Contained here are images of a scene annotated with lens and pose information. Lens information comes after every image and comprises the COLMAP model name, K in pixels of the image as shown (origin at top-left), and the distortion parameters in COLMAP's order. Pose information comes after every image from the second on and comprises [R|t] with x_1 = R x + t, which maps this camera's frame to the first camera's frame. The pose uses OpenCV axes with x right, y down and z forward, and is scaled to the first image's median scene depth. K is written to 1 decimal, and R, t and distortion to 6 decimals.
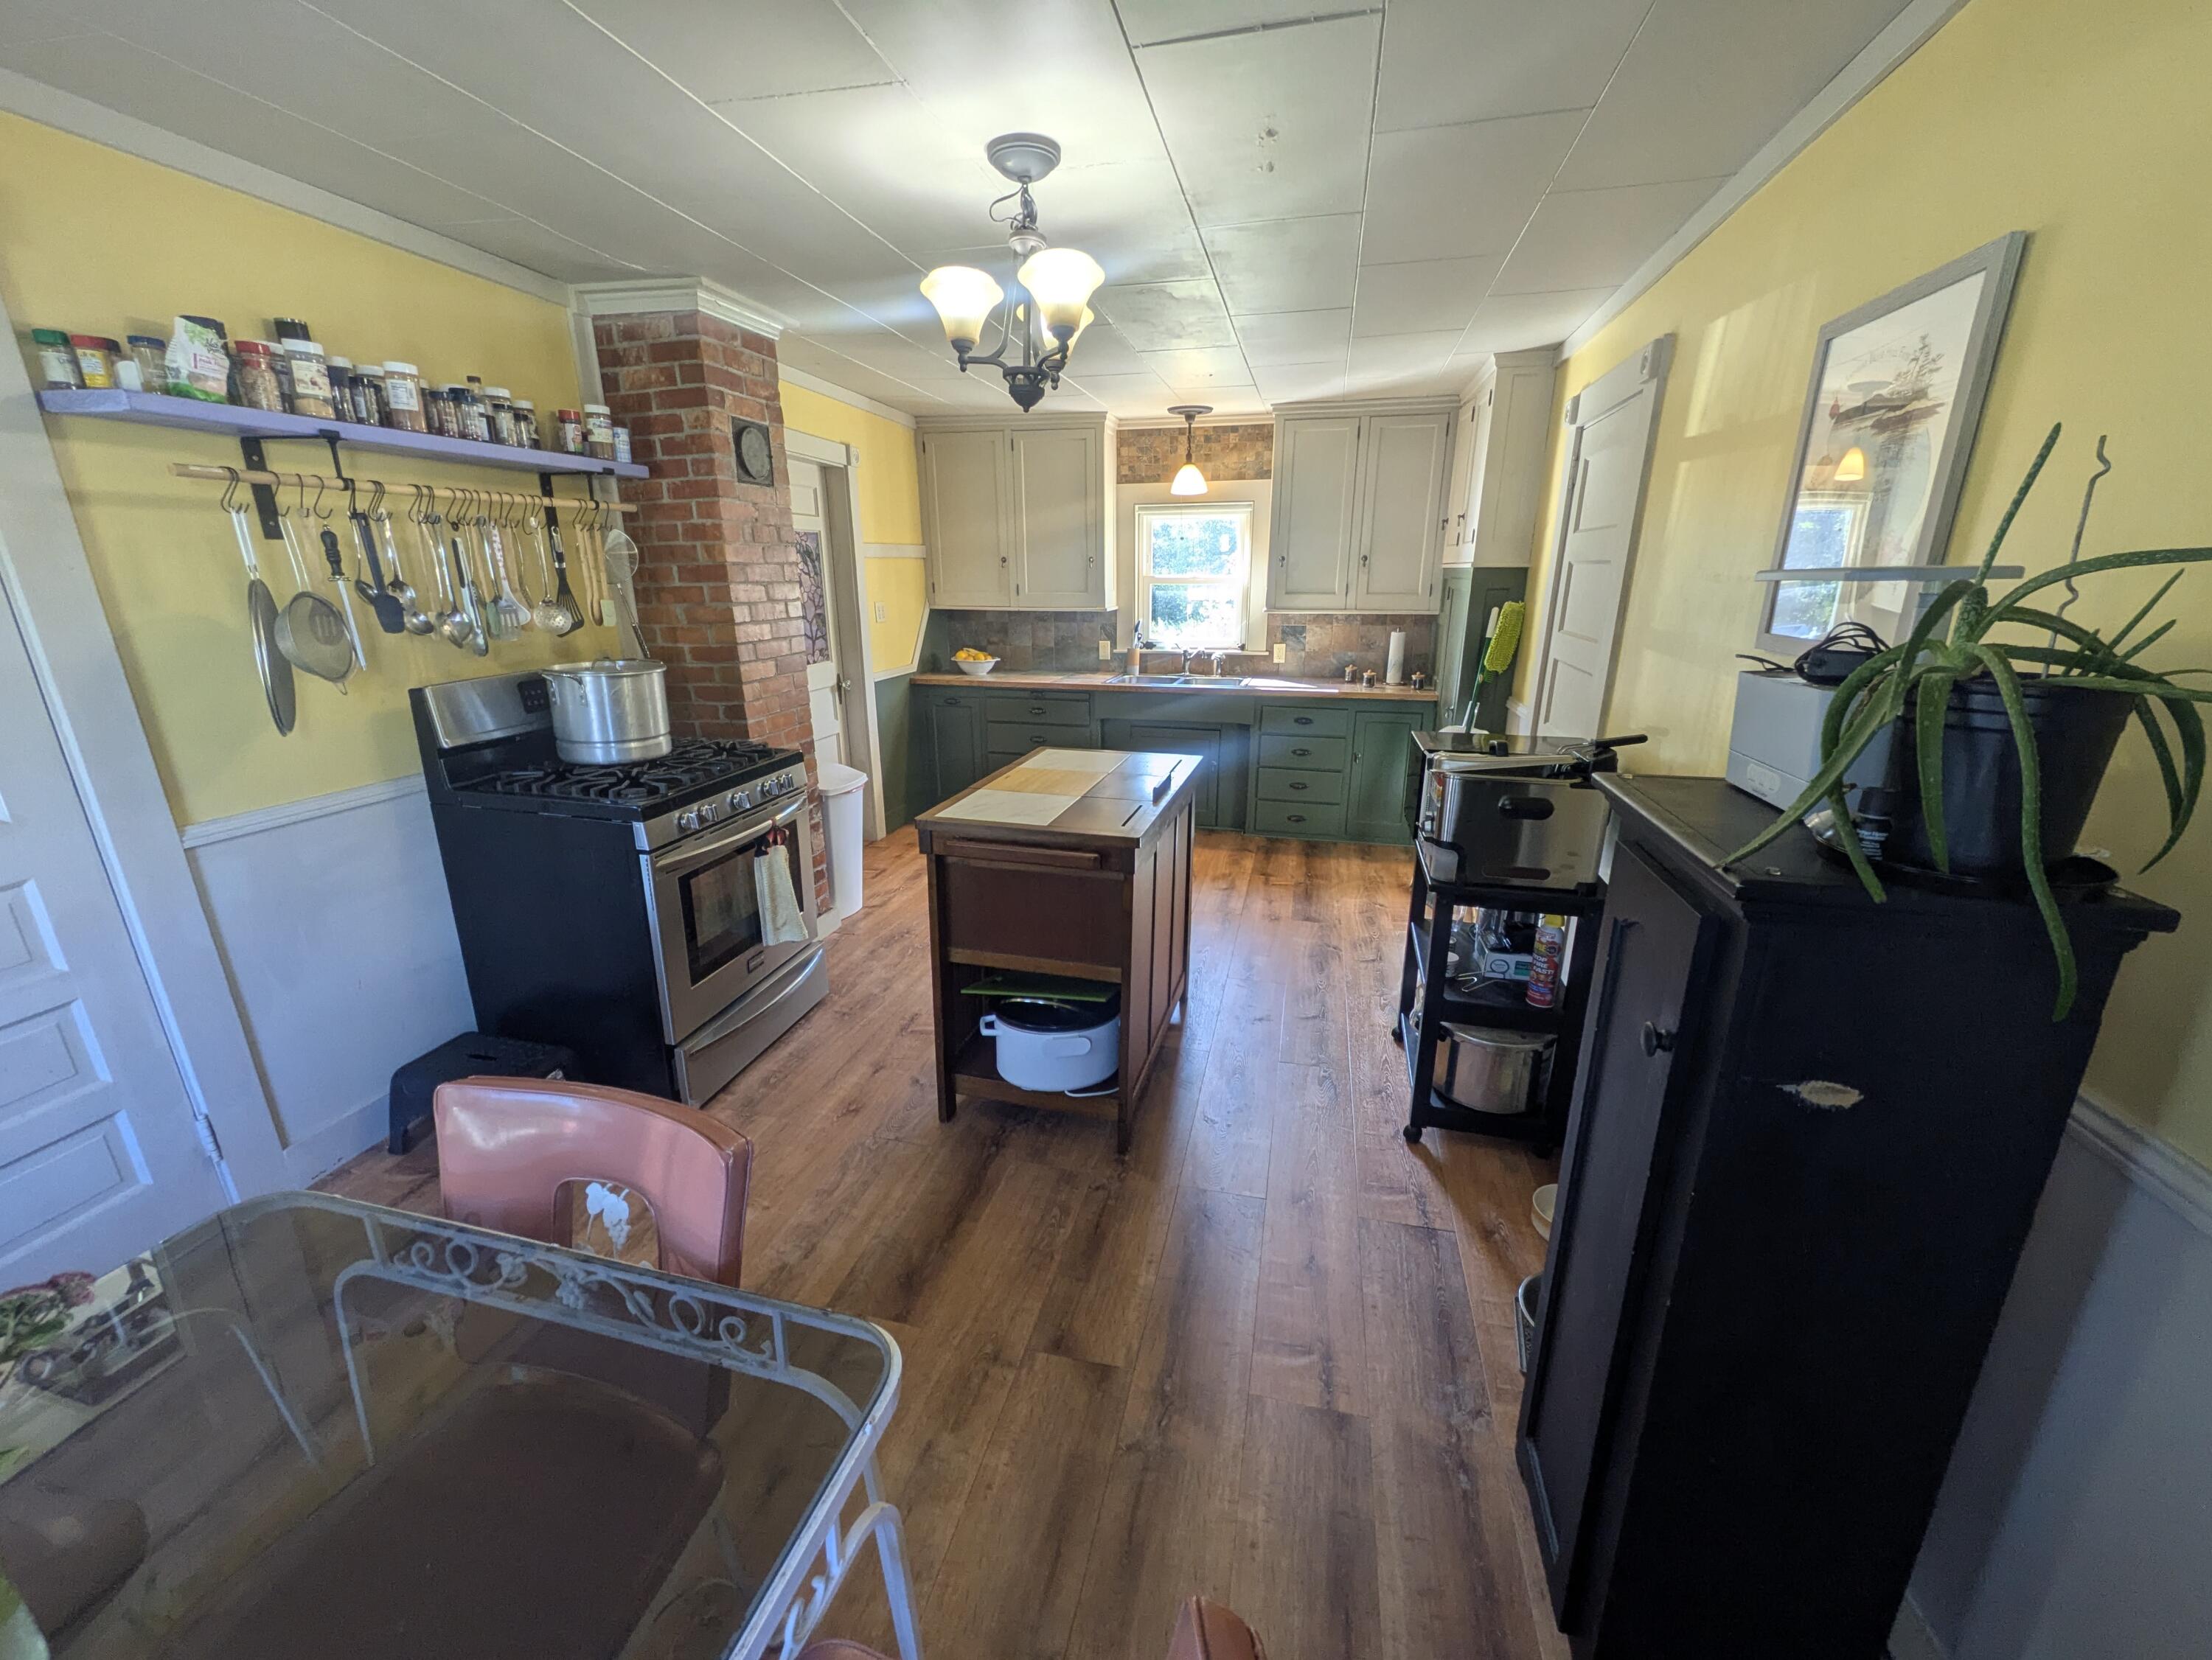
lens RADIAL K [[831.5, 0, 1106.0], [0, 831.5, 830.0], [0, 0, 1]] dist [0.000725, 0.000086]
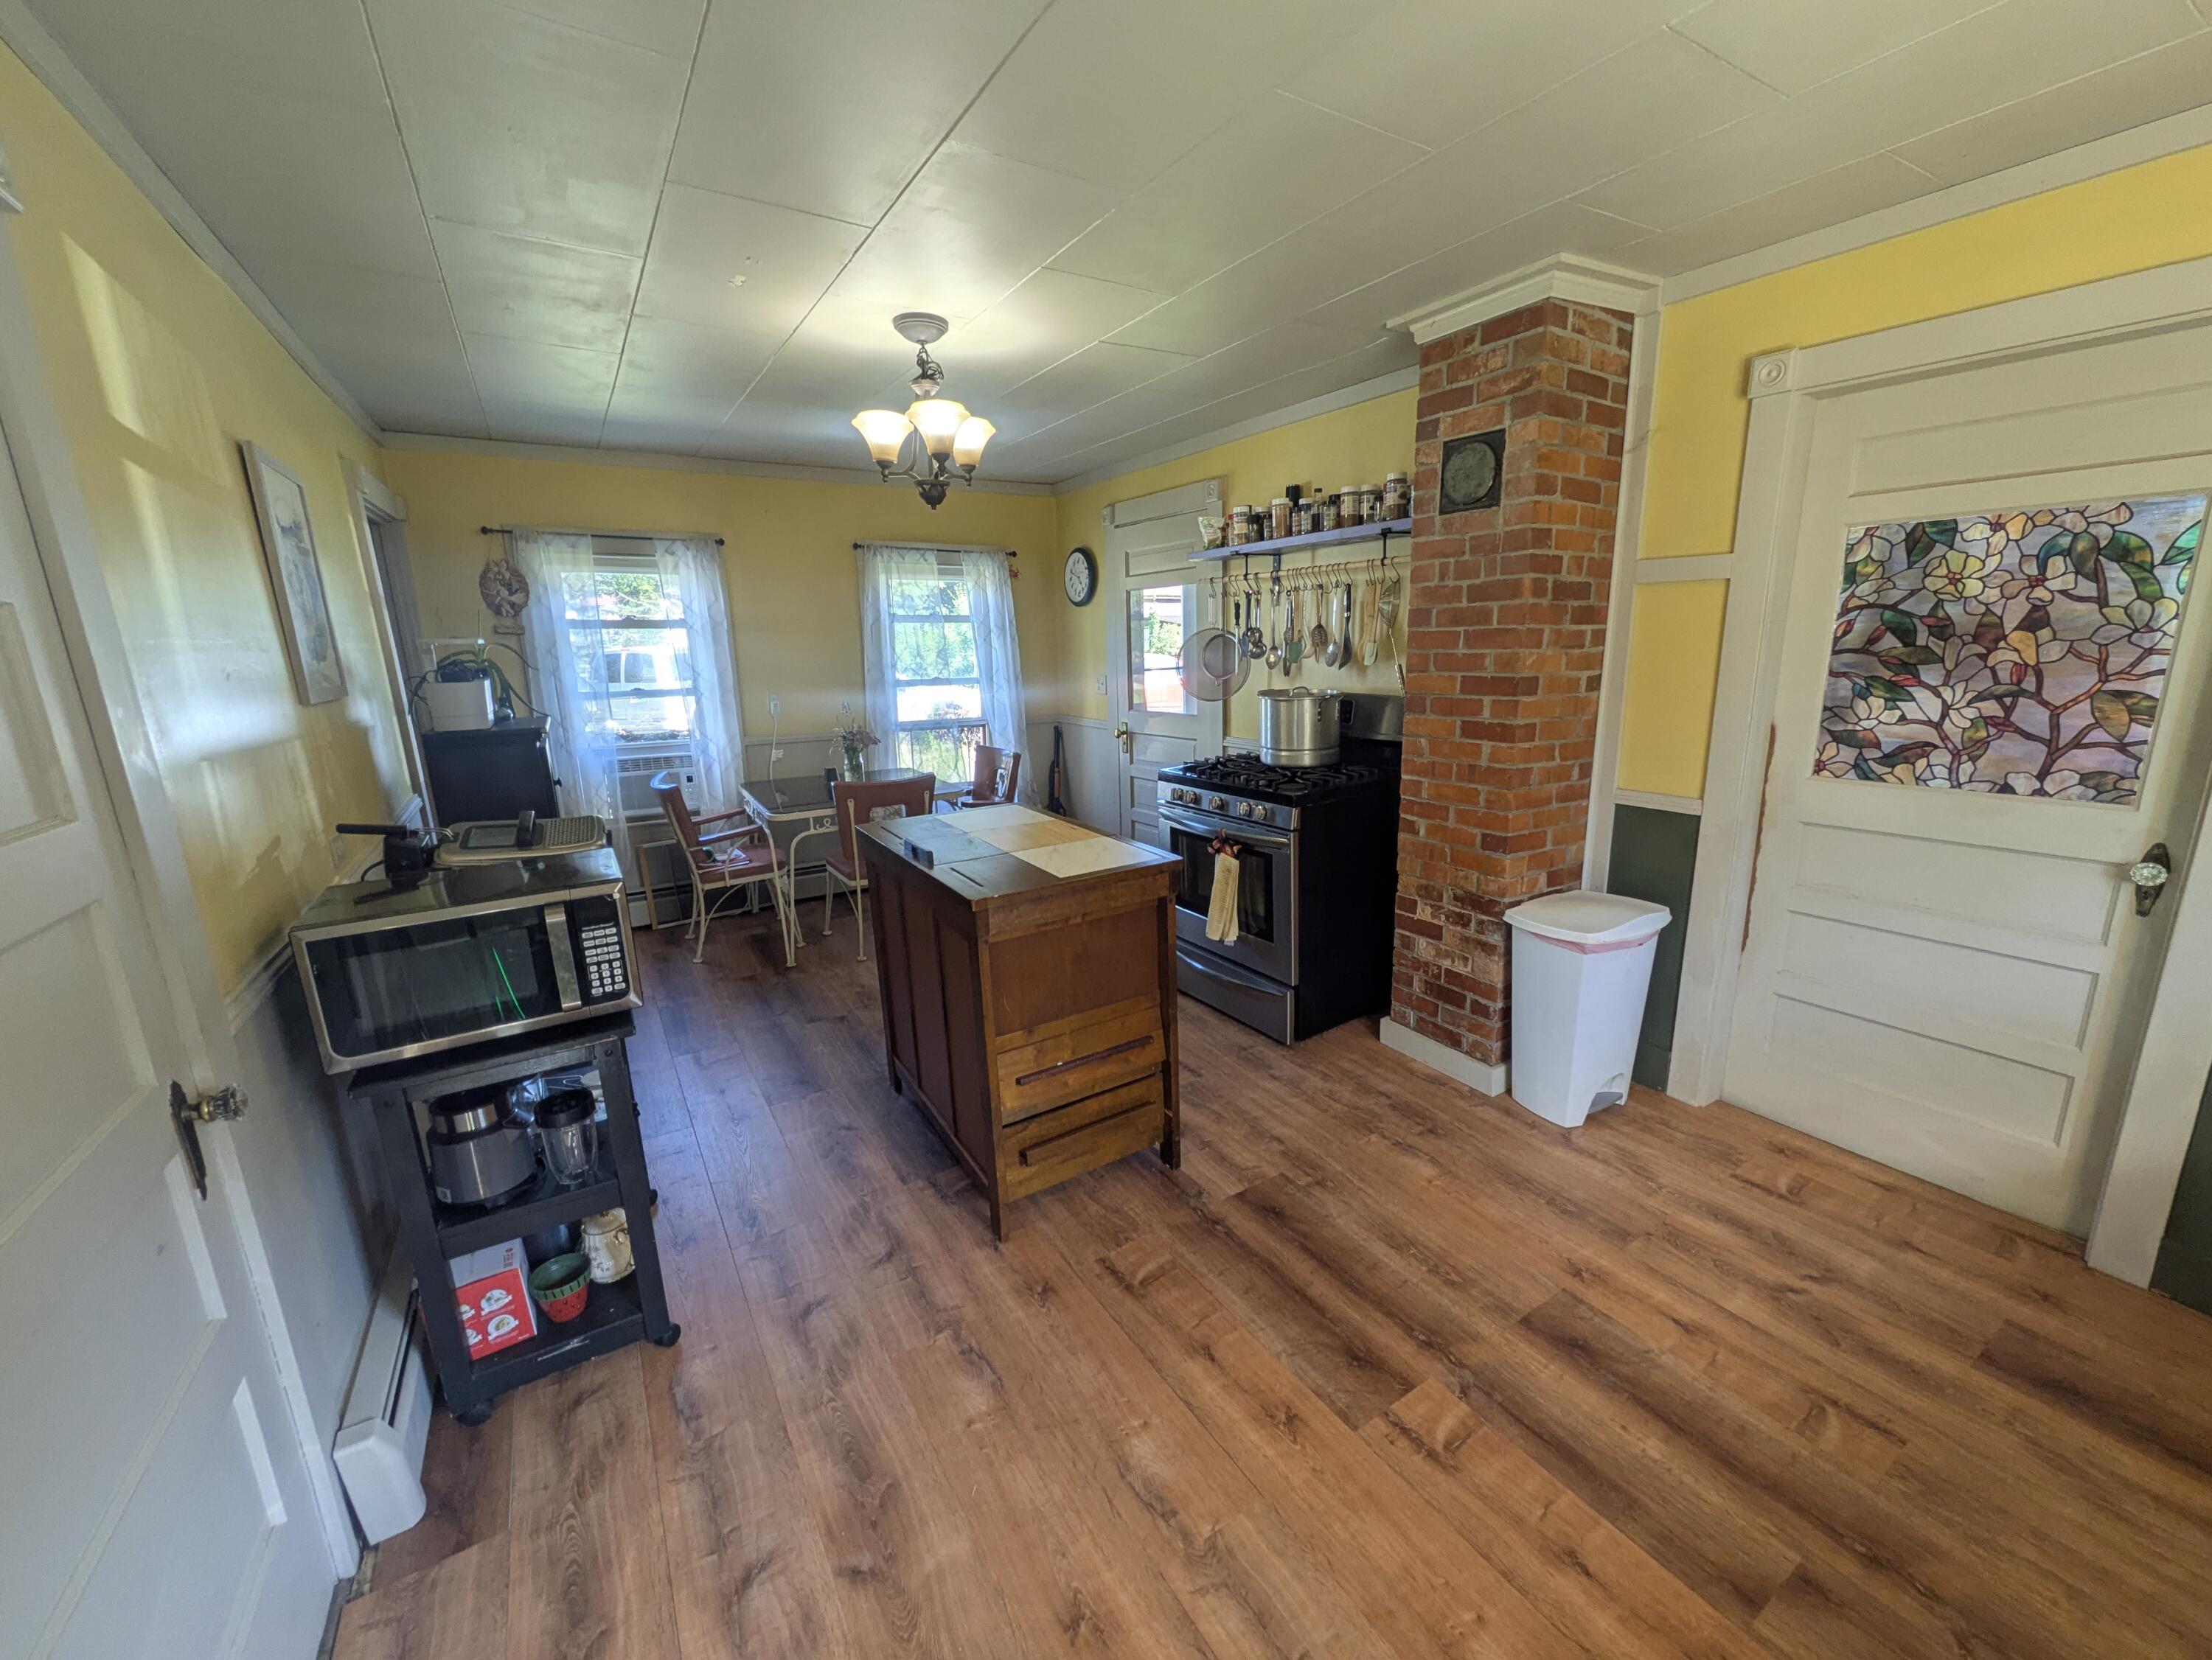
lens RADIAL K [[831.5, 0, 1106.0], [0, 831.5, 830.0], [0, 0, 1]] dist [0.000725, 0.000086]
pose [[-0.679898, 0.191170, -0.707950, 0.553309], [-0.188876, 0.887195, 0.420964, -0.485997], [0.708565, 0.419927, -0.567095, 1.580061]]
